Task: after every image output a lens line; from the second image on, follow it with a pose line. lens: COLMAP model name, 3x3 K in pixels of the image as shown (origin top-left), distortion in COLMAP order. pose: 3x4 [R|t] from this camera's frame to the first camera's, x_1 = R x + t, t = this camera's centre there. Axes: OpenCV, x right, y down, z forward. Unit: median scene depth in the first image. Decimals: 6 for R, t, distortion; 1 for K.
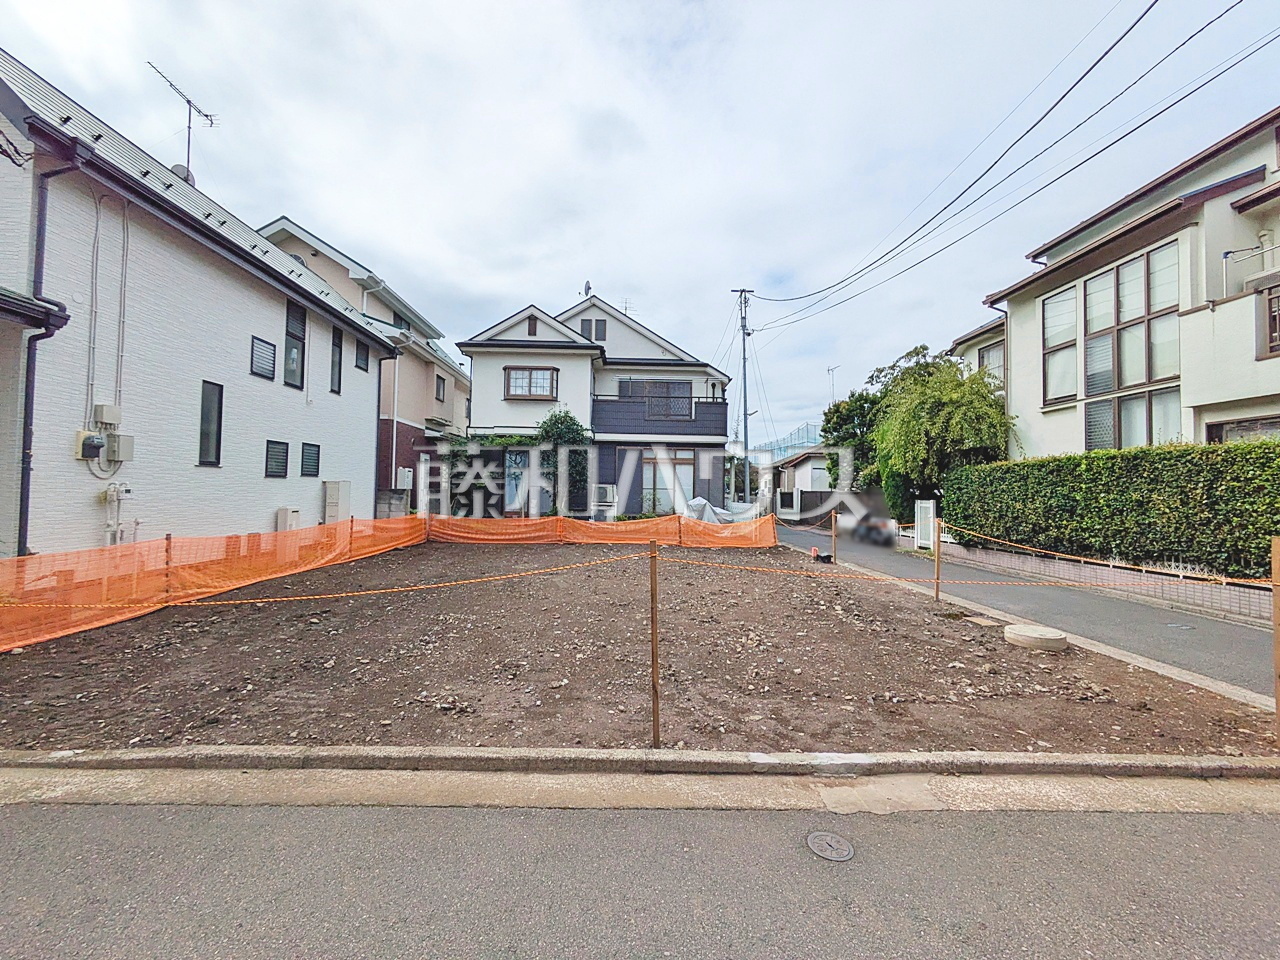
lens RADIAL K [[505.3, 0, 640.0], [0, 505.3, 480.0], [0, 0, 1]] dist [0.000612, 0.000546]
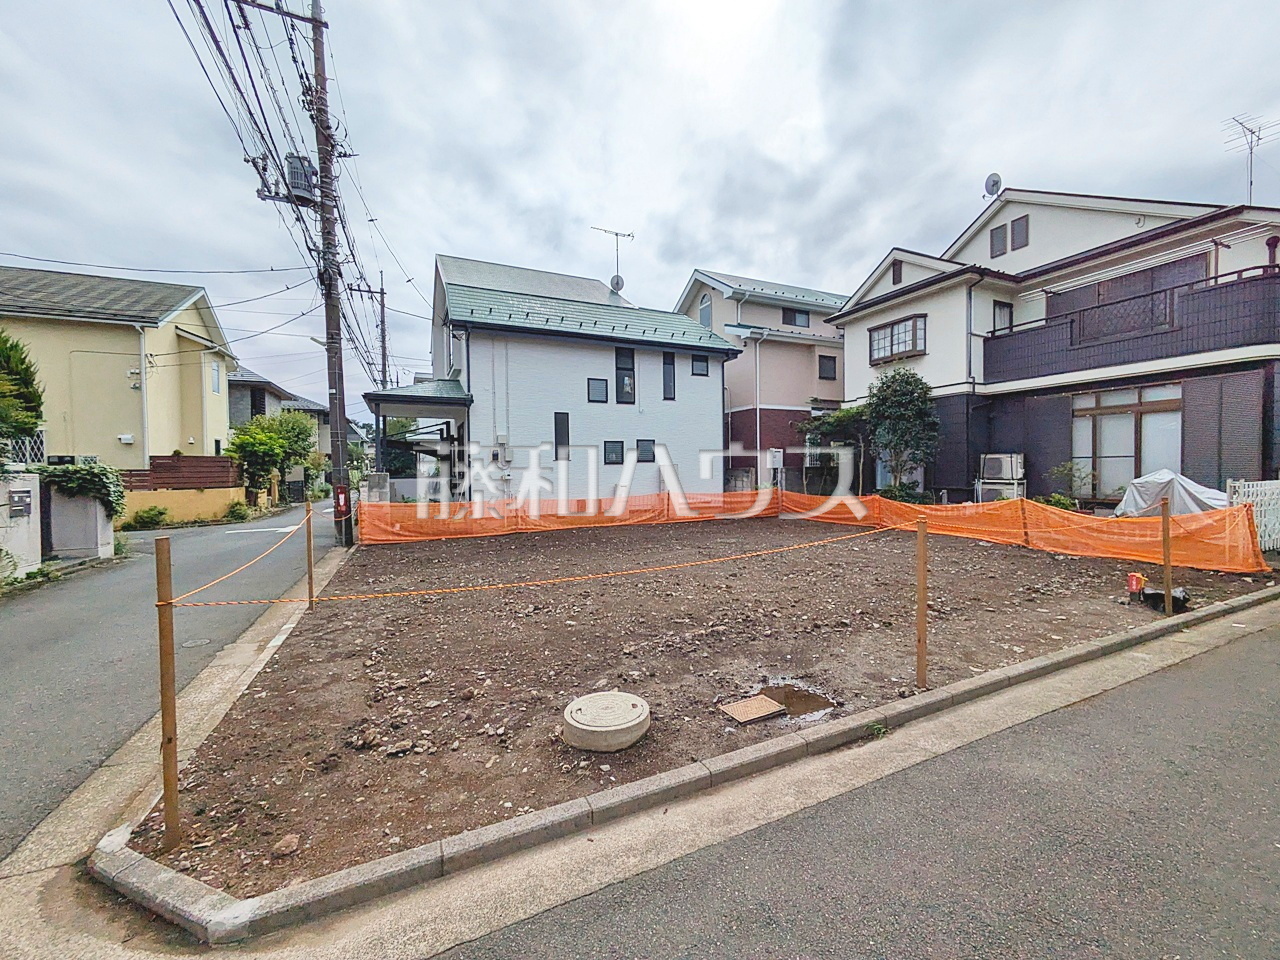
lens RADIAL K [[505.3, 0, 640.0], [0, 505.3, 480.0], [0, 0, 1]] dist [0.000612, 0.000546]
pose [[0.388025, 0.000572, -0.921649, 0.539717], [0.043862, 0.998855, 0.019087, 0.012814], [0.920604, -0.047832, 0.387556, 0.338451]]
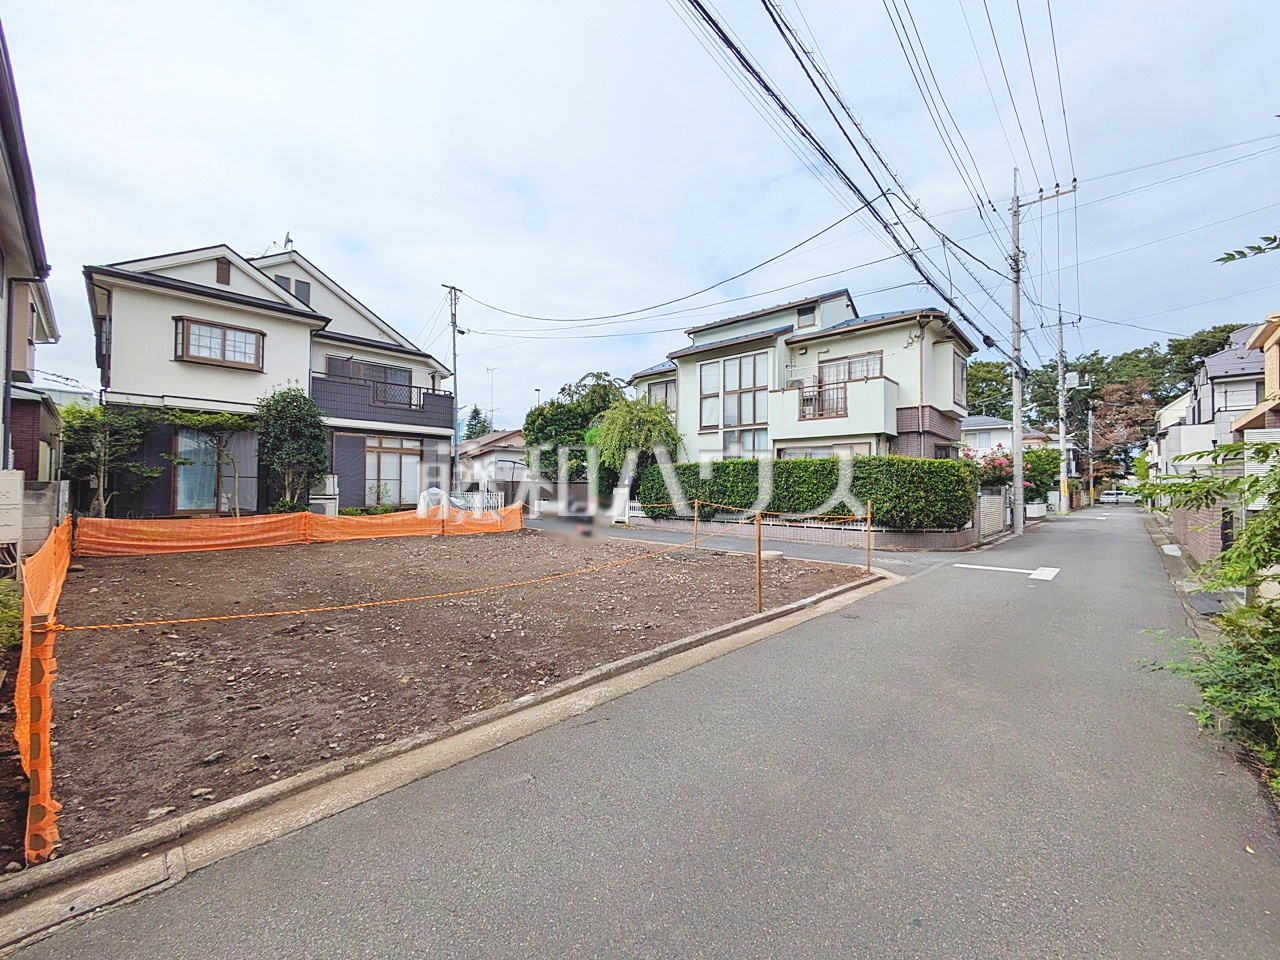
lens RADIAL K [[505.3, 0, 640.0], [0, 505.3, 480.0], [0, 0, 1]] dist [0.000612, 0.000546]
pose [[0.706561, -0.002248, 0.707649, -0.415384], [-0.014914, 0.999726, 0.018067, -0.008361], [-0.707495, -0.023319, 0.706333, -0.020480]]
